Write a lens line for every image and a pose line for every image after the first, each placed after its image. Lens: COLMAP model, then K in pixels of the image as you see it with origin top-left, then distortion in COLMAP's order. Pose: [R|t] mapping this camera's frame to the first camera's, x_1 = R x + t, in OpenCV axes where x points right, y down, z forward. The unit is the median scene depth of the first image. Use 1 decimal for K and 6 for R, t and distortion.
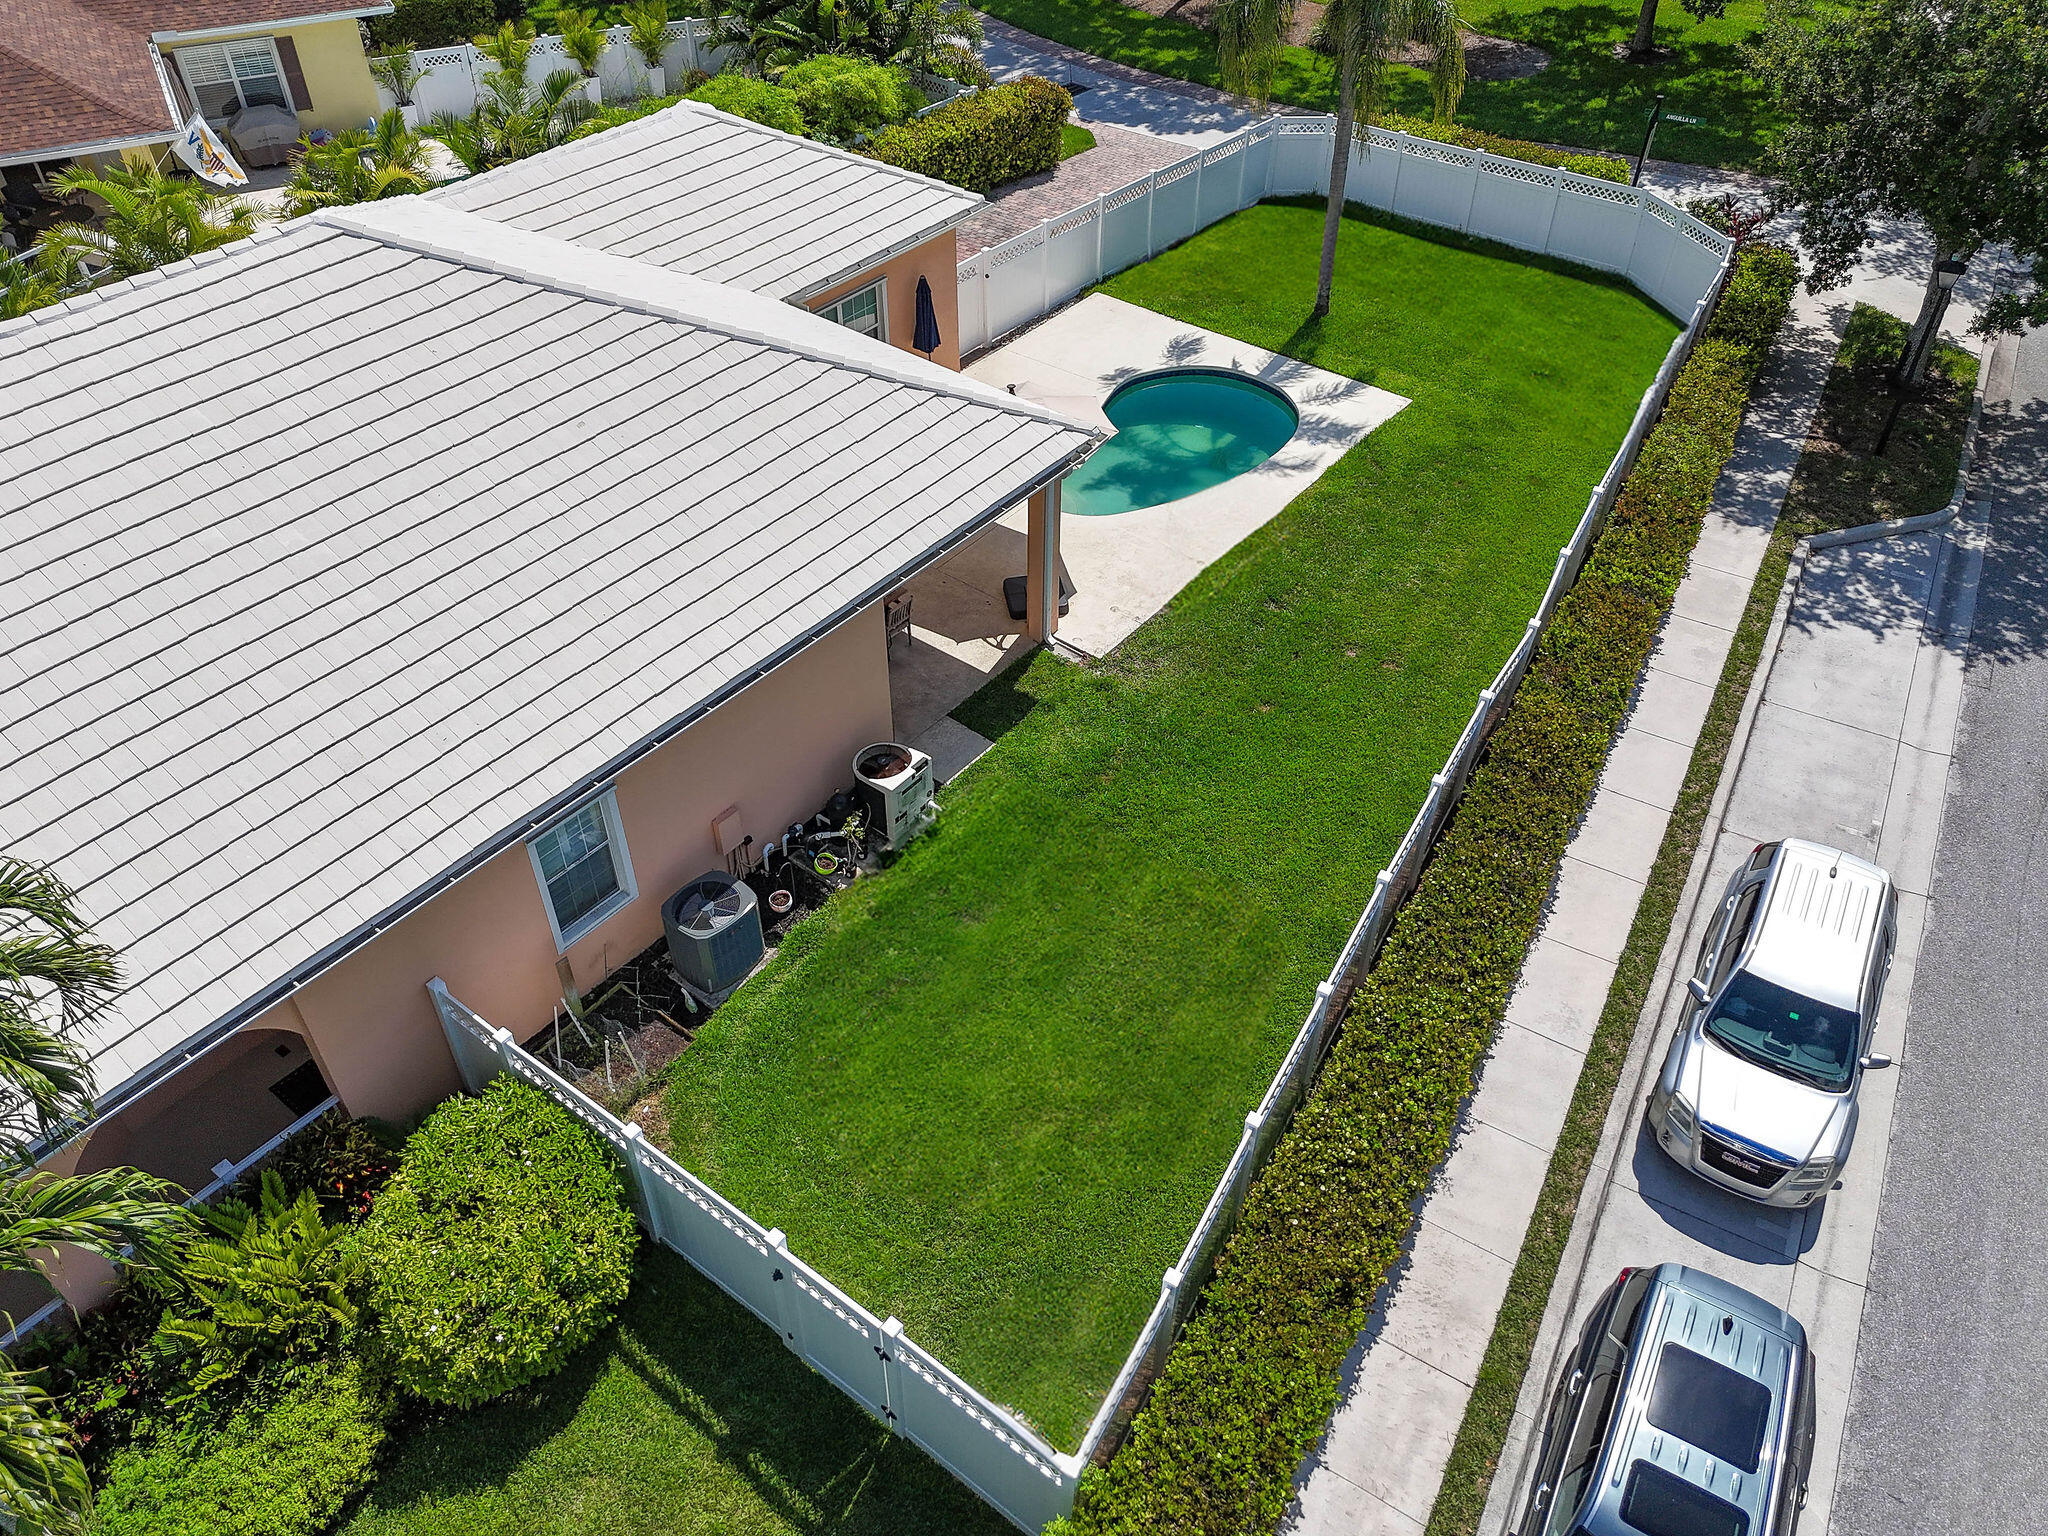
lens RADIAL K [[1513.8, 0, 1025.9], [0, 1513.8, 752.7], [0, 0, 1]] dist [0.078755, -0.063744]
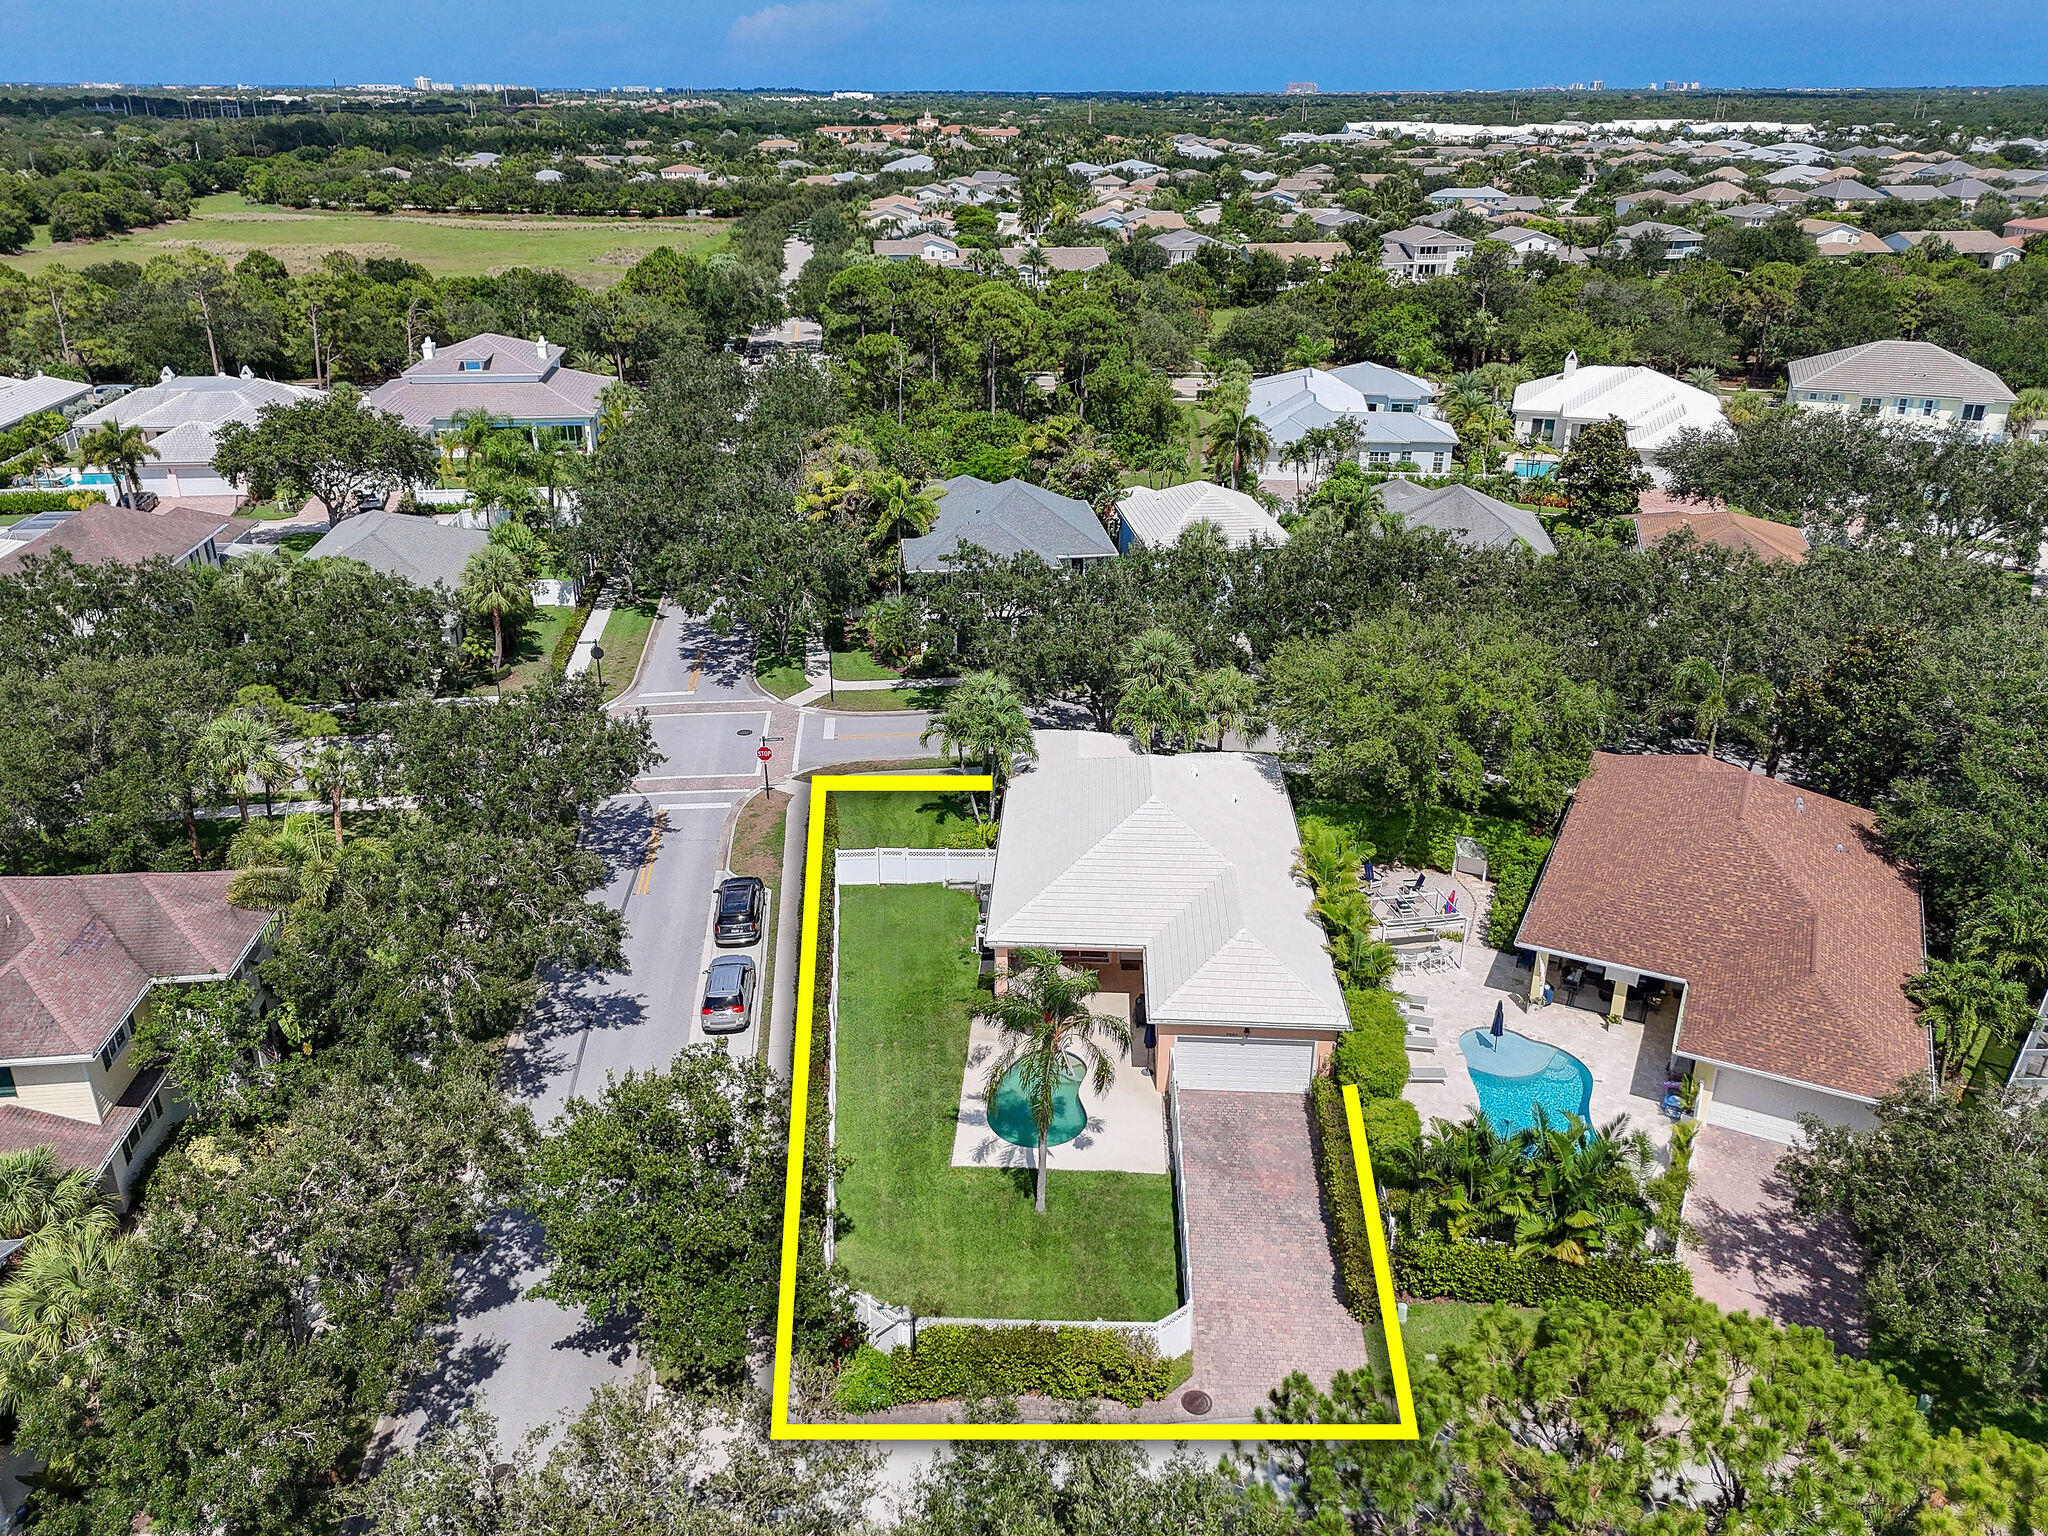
lens RADIAL K [[1513.8, 0, 1030.6], [0, 1513.8, 766.0], [0, 0, 1]] dist [0.078755, -0.063744]
pose [[-0.811758, 0.226616, -0.538232, 1.162734], [-0.396781, 0.462229, 0.793038, -2.146163], [0.428502, 0.857315, -0.285301, 1.274416]]
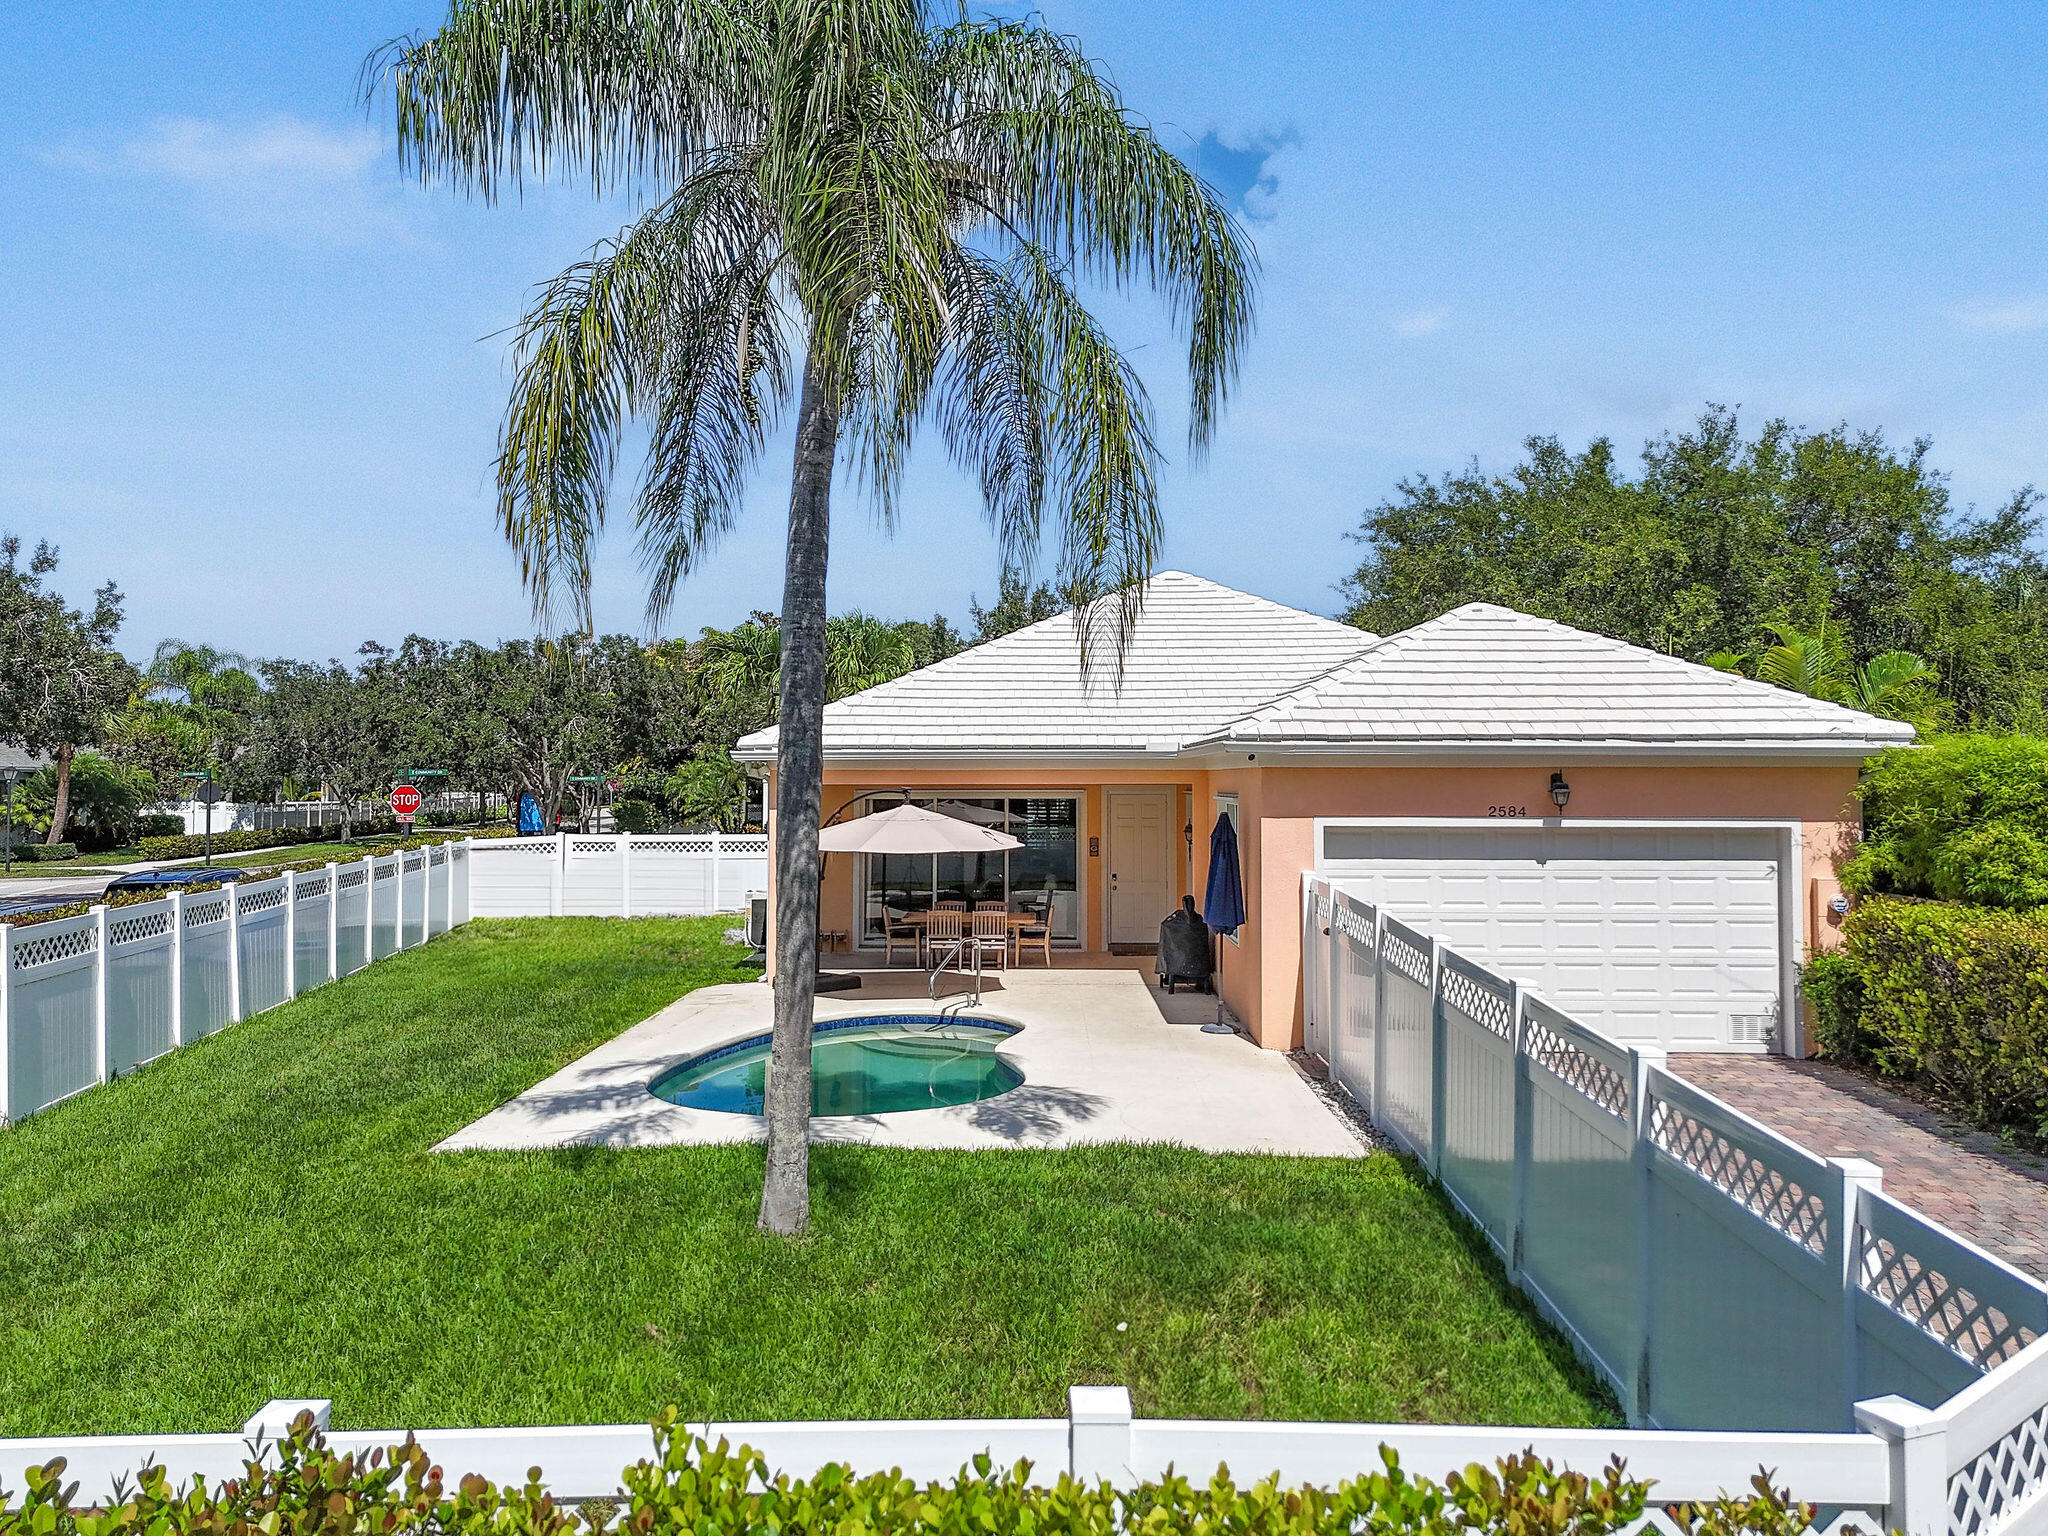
lens RADIAL K [[1513.8, 0, 1031.0], [0, 1513.8, 753.4], [0, 0, 1]] dist [0.078755, -0.063744]
pose [[-0.788775, -0.022739, -0.614262, 0.422091], [-0.418311, 0.752074, 0.509314, -0.656381], [0.450389, 0.658686, -0.602729, 1.389181]]
